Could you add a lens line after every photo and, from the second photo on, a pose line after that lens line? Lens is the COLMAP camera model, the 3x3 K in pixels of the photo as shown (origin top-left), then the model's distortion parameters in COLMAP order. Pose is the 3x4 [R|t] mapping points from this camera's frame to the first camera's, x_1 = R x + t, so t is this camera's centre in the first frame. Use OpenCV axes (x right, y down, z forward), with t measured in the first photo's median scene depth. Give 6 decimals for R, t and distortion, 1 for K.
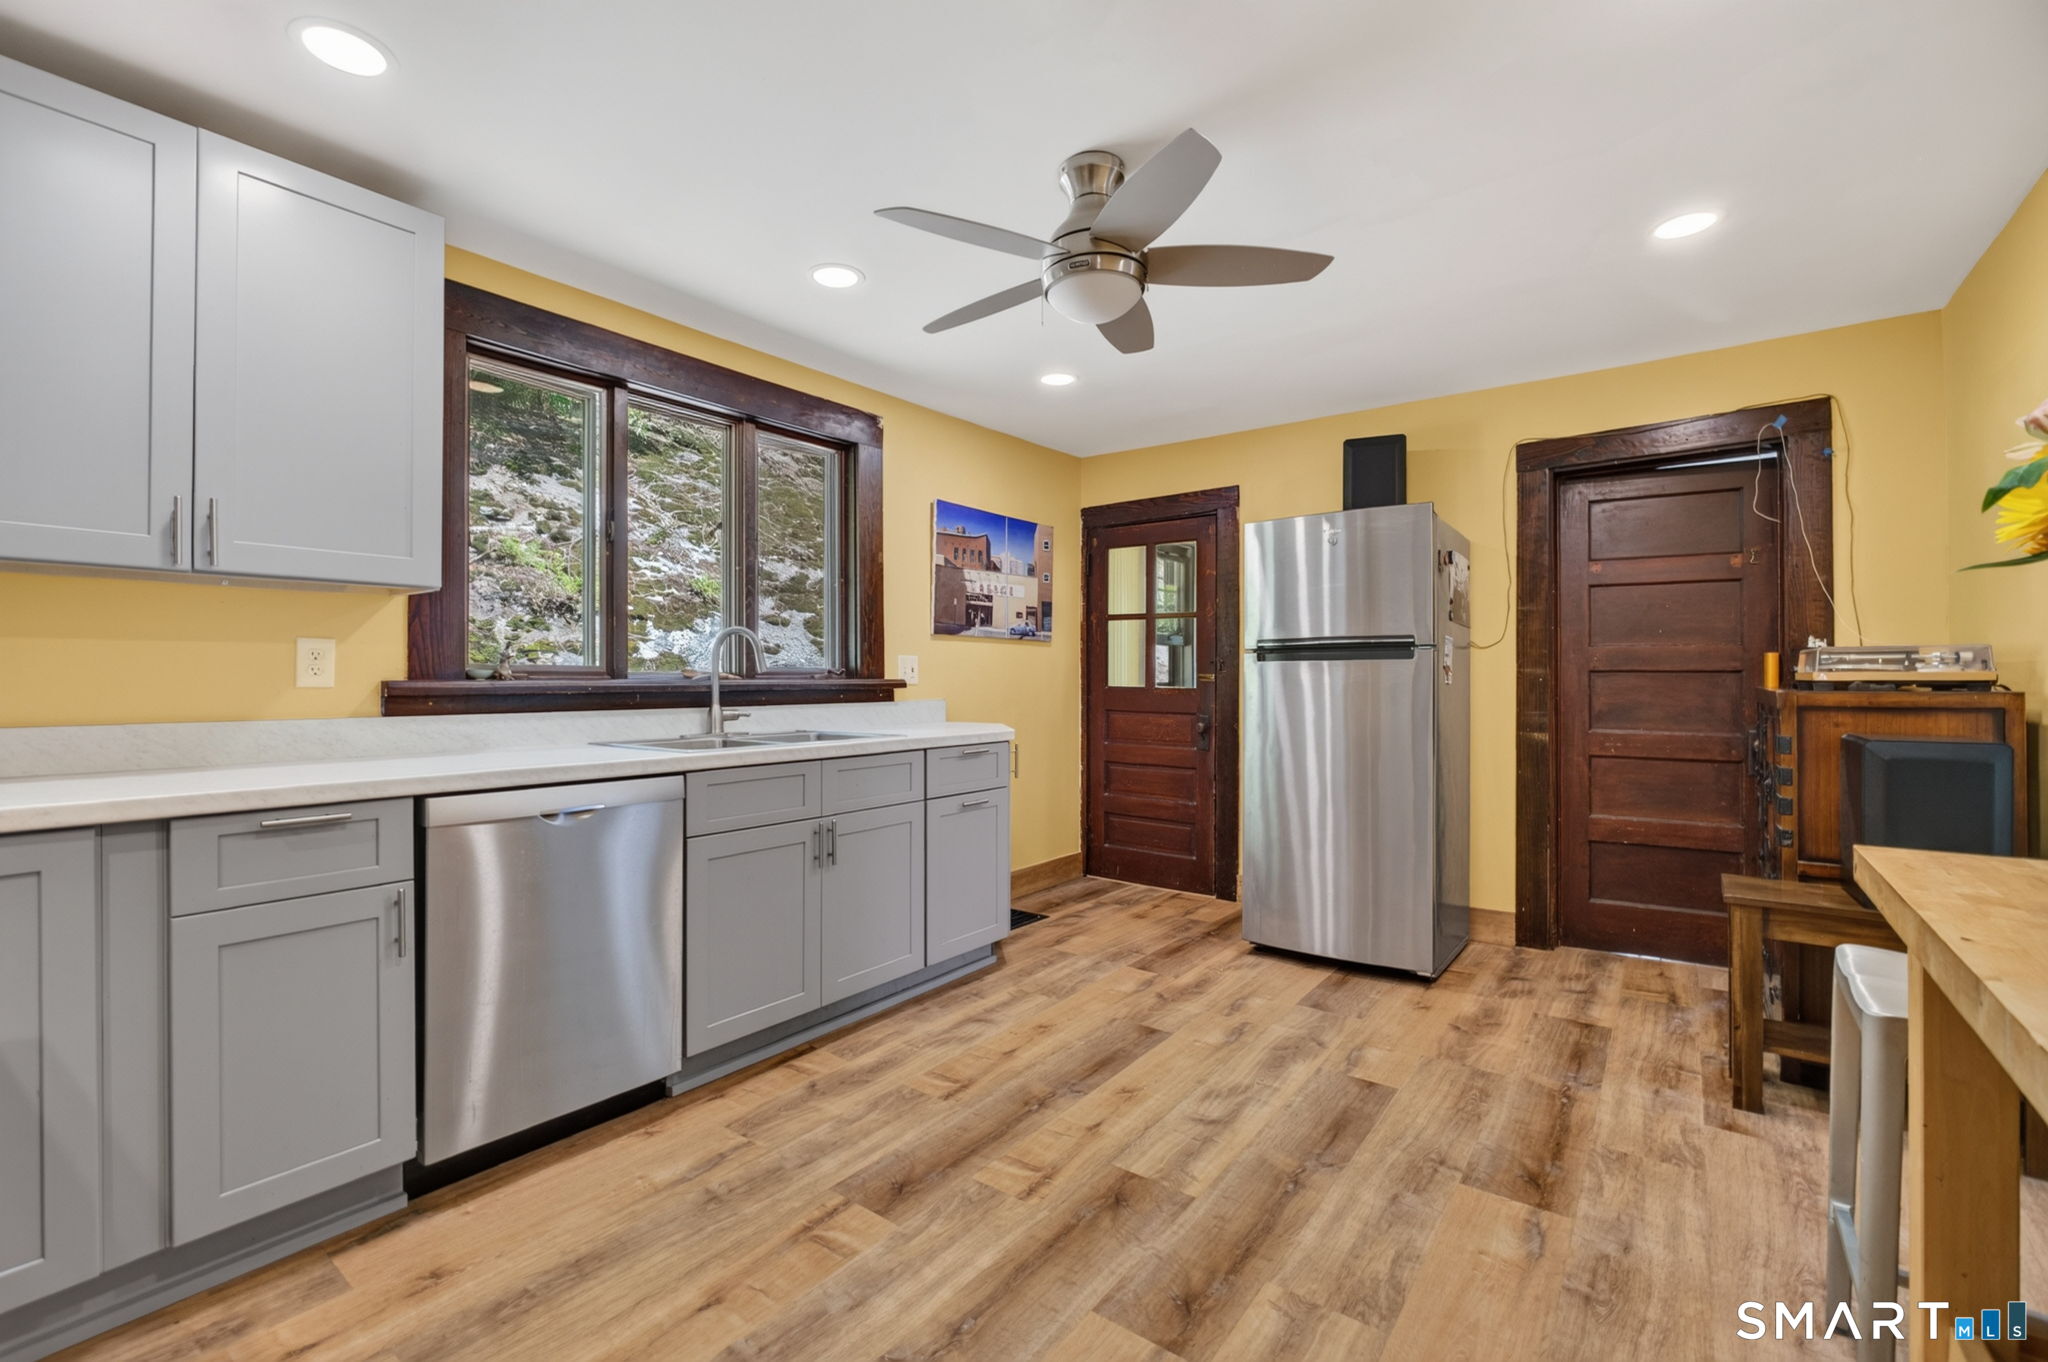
lens RADIAL K [[890.3, 0, 1028.3], [0, 890.3, 691.2], [0, 0, 1]] dist [-0.019517, 0.008741]
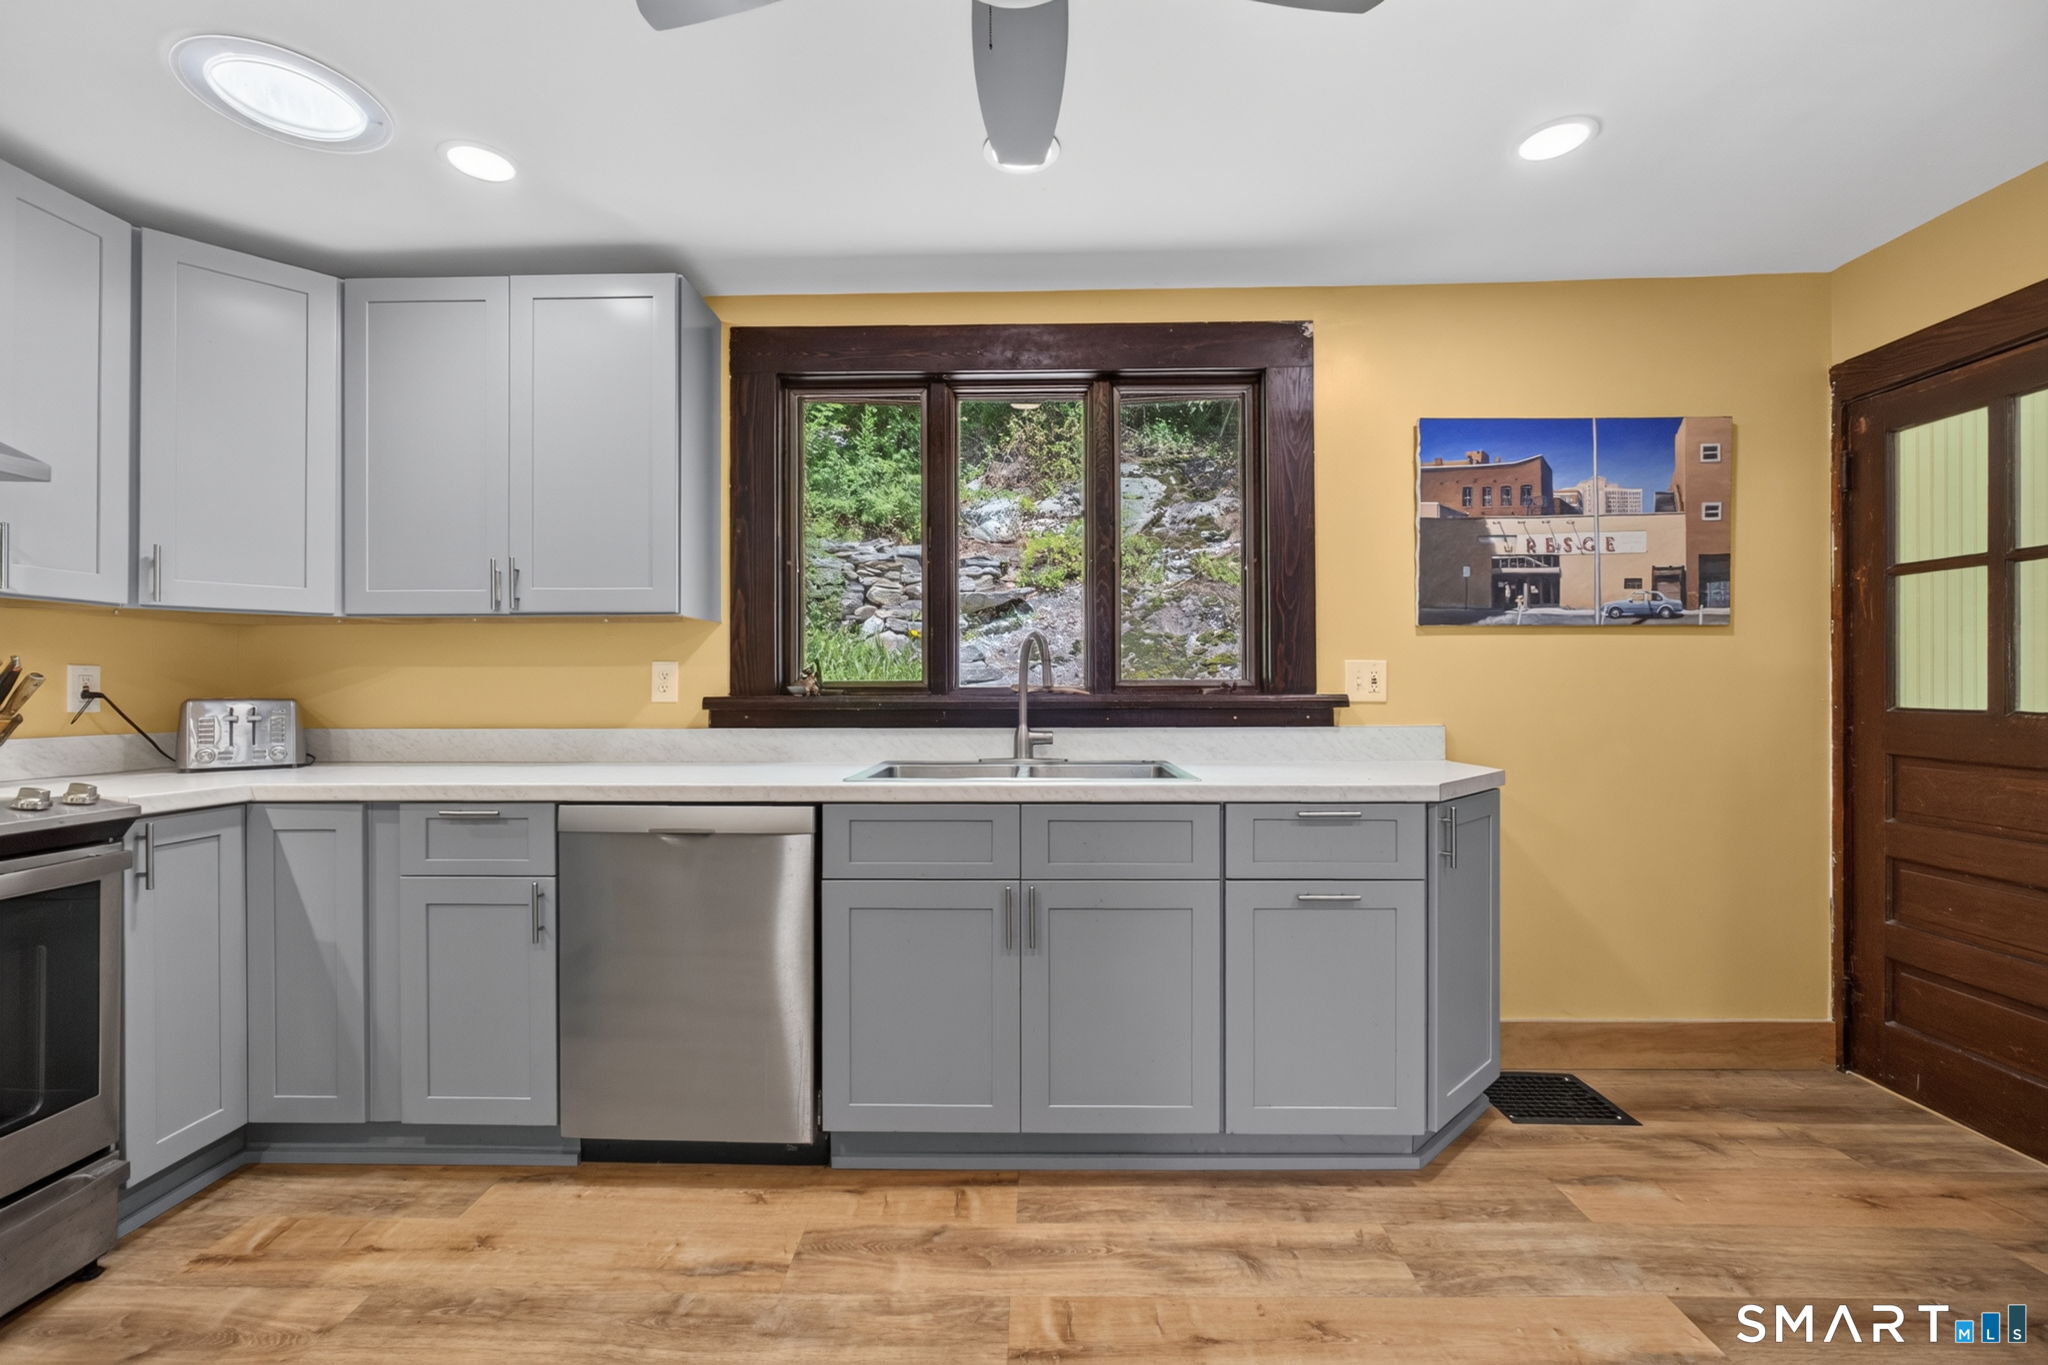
lens RADIAL K [[890.3, 0, 1028.3], [0, 890.3, 692.7], [0, 0, 1]] dist [-0.019517, 0.008741]
pose [[0.578295, 0.000895, -0.815827, 0.306668], [-0.008912, 0.999947, -0.005220, -0.009902], [0.815779, 0.010289, 0.578272, 0.455993]]
